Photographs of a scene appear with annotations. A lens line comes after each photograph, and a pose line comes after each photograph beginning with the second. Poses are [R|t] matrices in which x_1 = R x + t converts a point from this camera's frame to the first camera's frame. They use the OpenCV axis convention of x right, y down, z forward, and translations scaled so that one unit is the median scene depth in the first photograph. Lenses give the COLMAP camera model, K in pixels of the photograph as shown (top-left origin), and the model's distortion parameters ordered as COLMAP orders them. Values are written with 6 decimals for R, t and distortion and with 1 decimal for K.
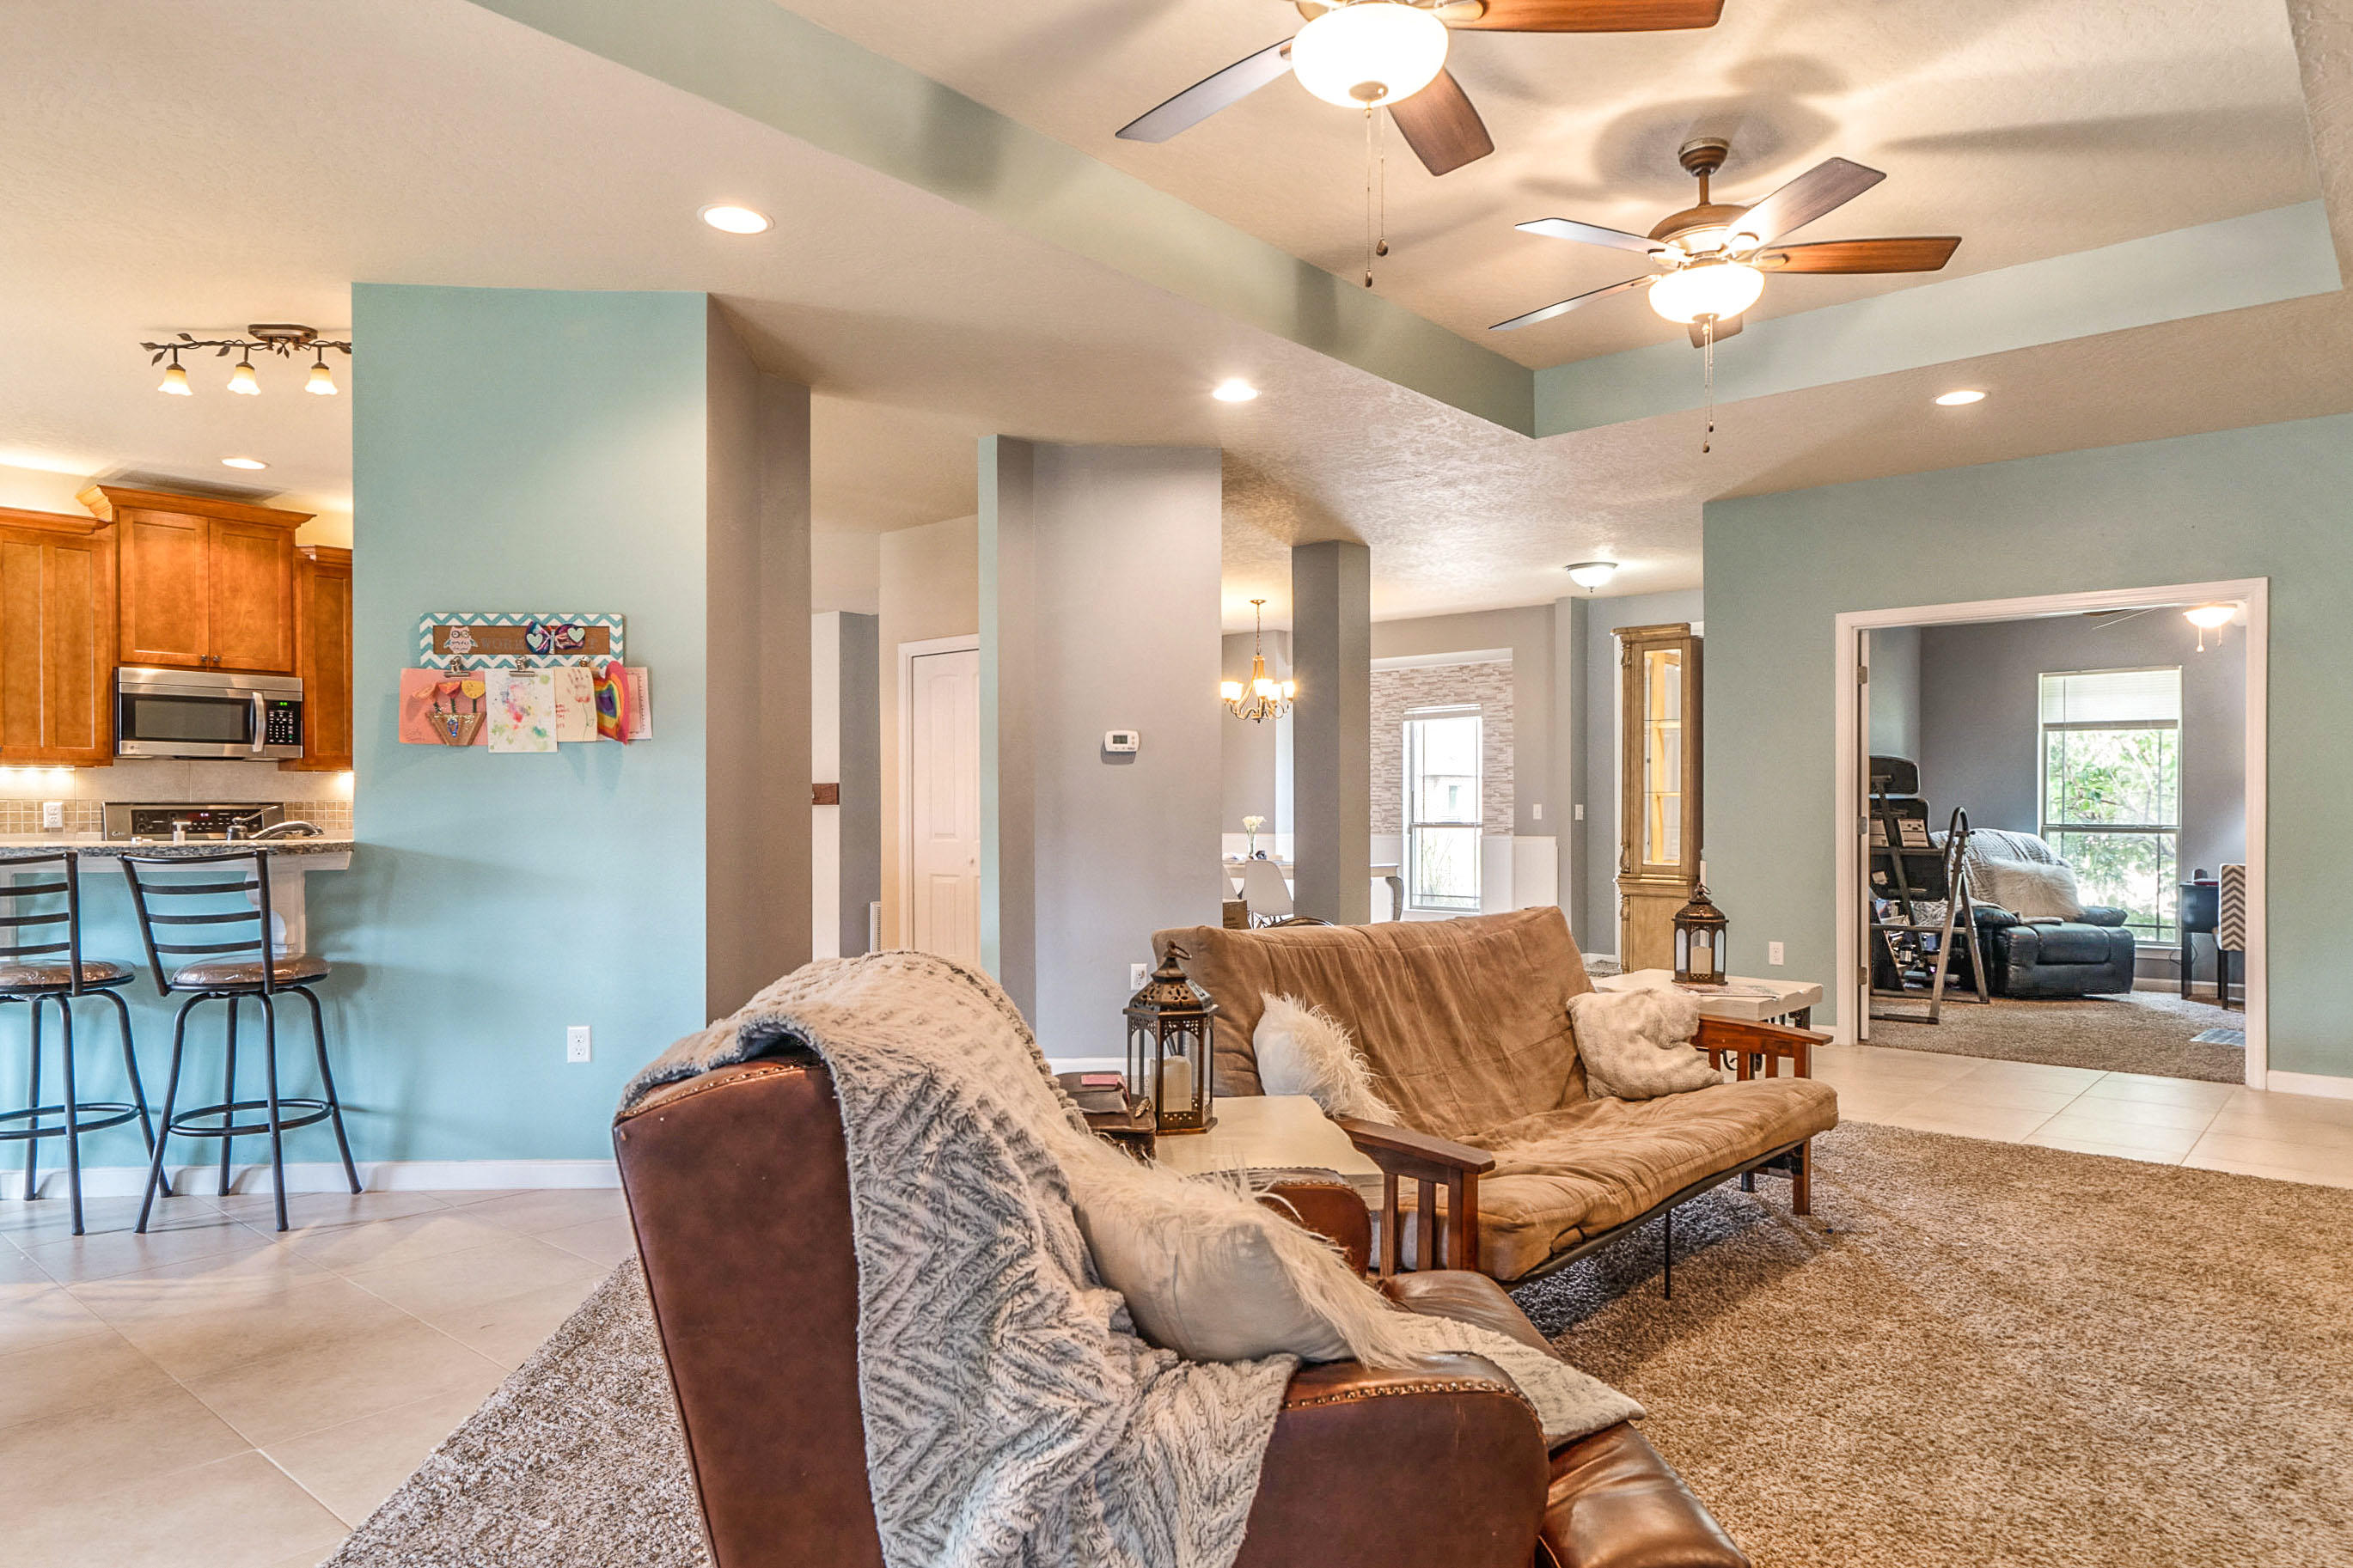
lens RADIAL K [[1445.9, 0, 1167.8], [0, 1445.9, 789.4], [0, 0, 1]] dist [0.001452, -0.000497]
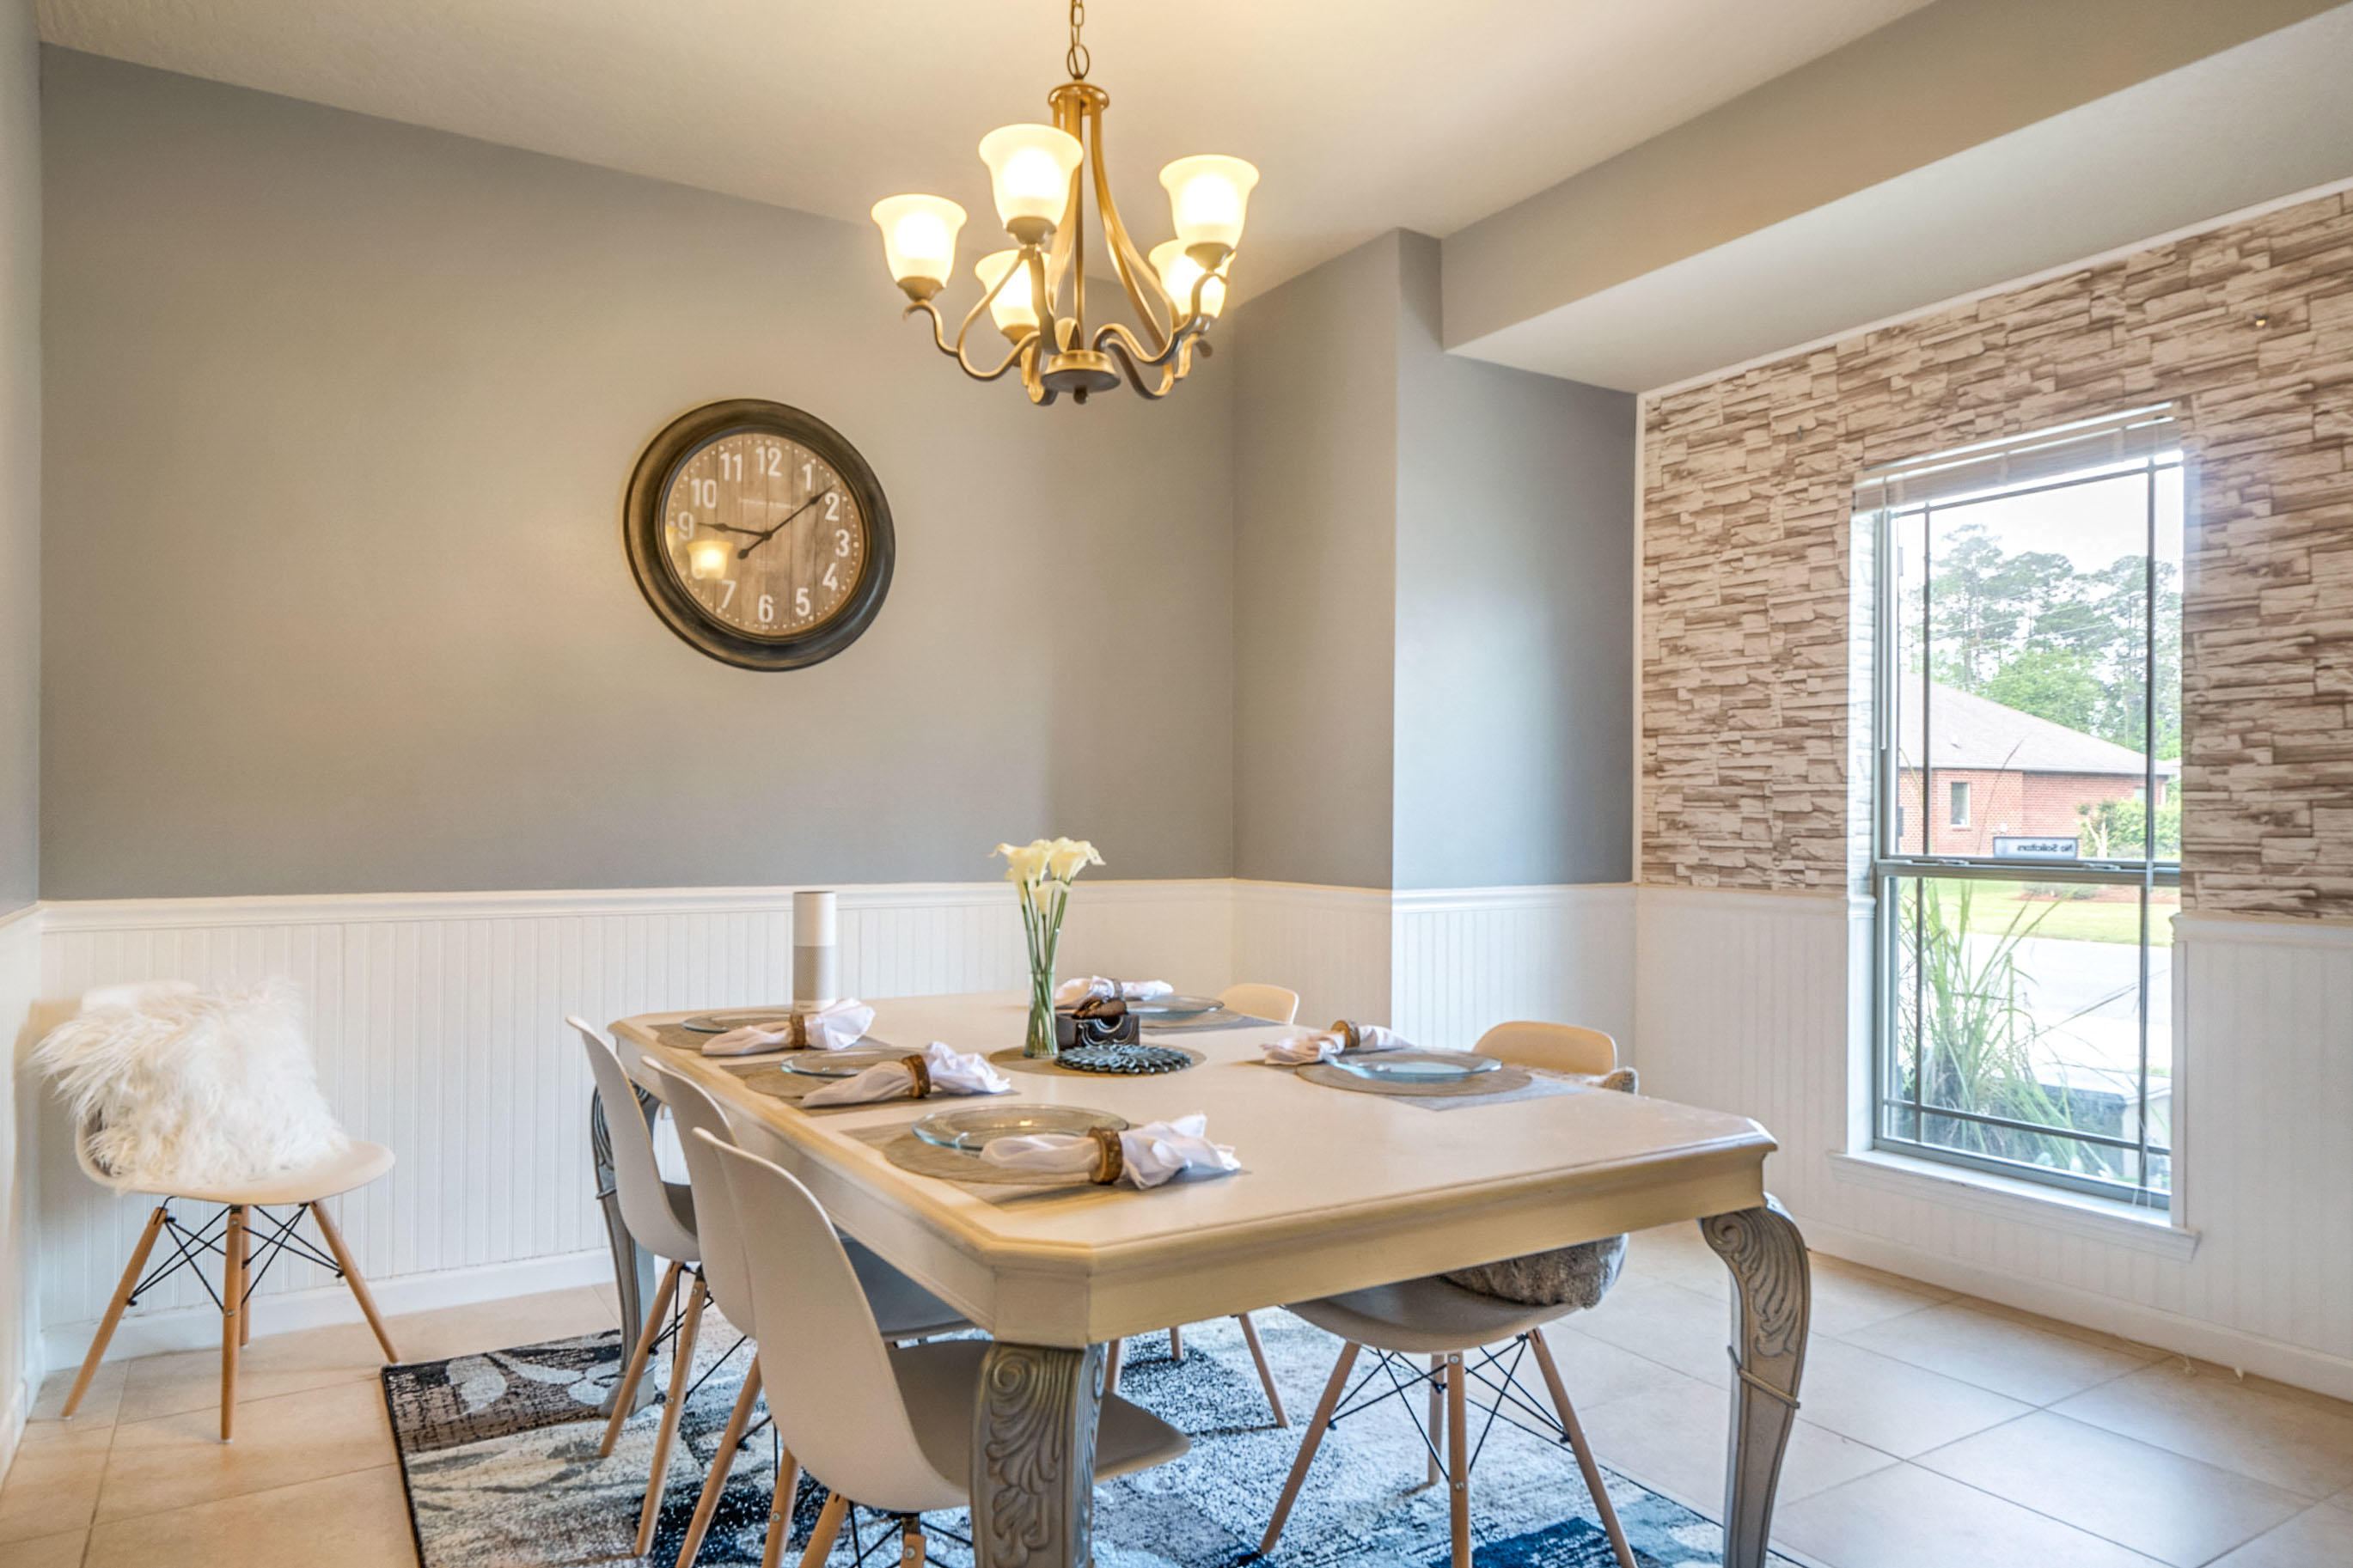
lens RADIAL K [[1445.9, 0, 1167.8], [0, 1445.9, 789.4], [0, 0, 1]] dist [0.001452, -0.000497]
pose [[0.957436, 0.003785, -0.288620, 0.116474], [-0.006135, 0.999955, -0.007238, 0.012411], [0.288580, 0.008701, 0.957416, 0.686673]]
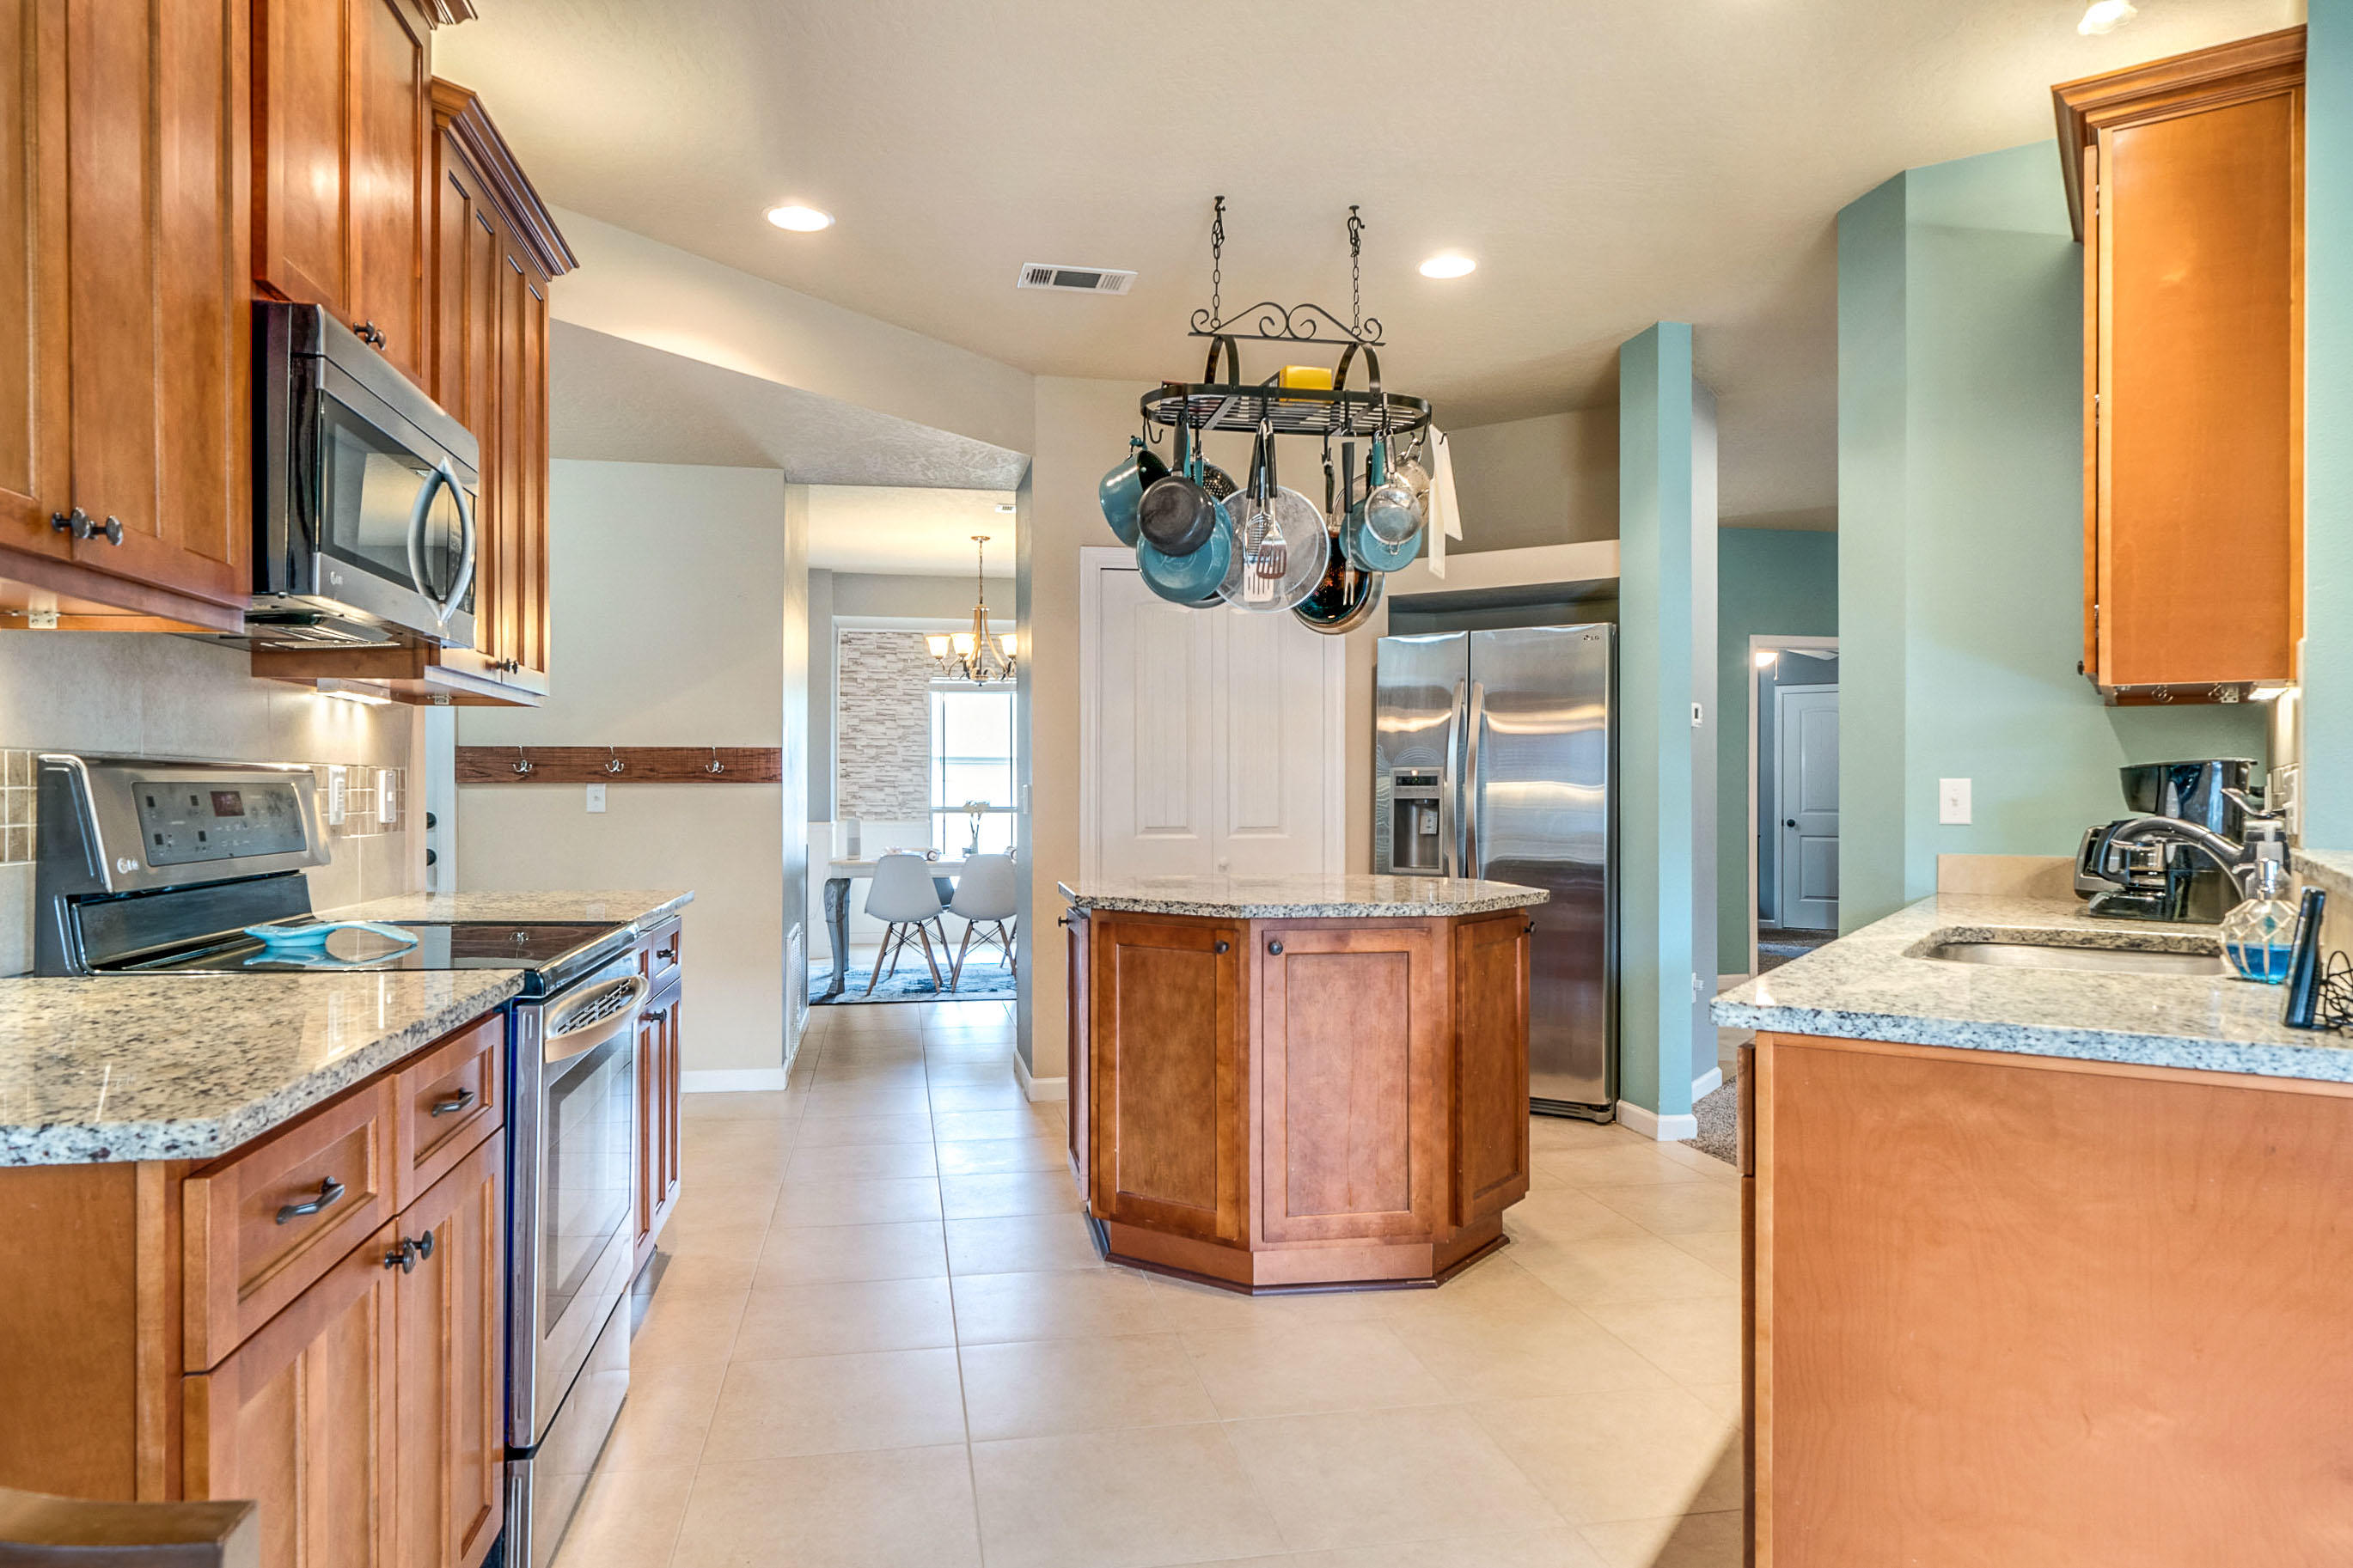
lens RADIAL K [[1445.9, 0, 1167.8], [0, 1445.9, 789.4], [0, 0, 1]] dist [0.001452, -0.000497]
pose [[0.617219, 0.001332, 0.786790, -0.441742], [-0.011517, 0.999907, 0.007342, 0.004202], [-0.786707, -0.013593, 0.617177, 0.349749]]
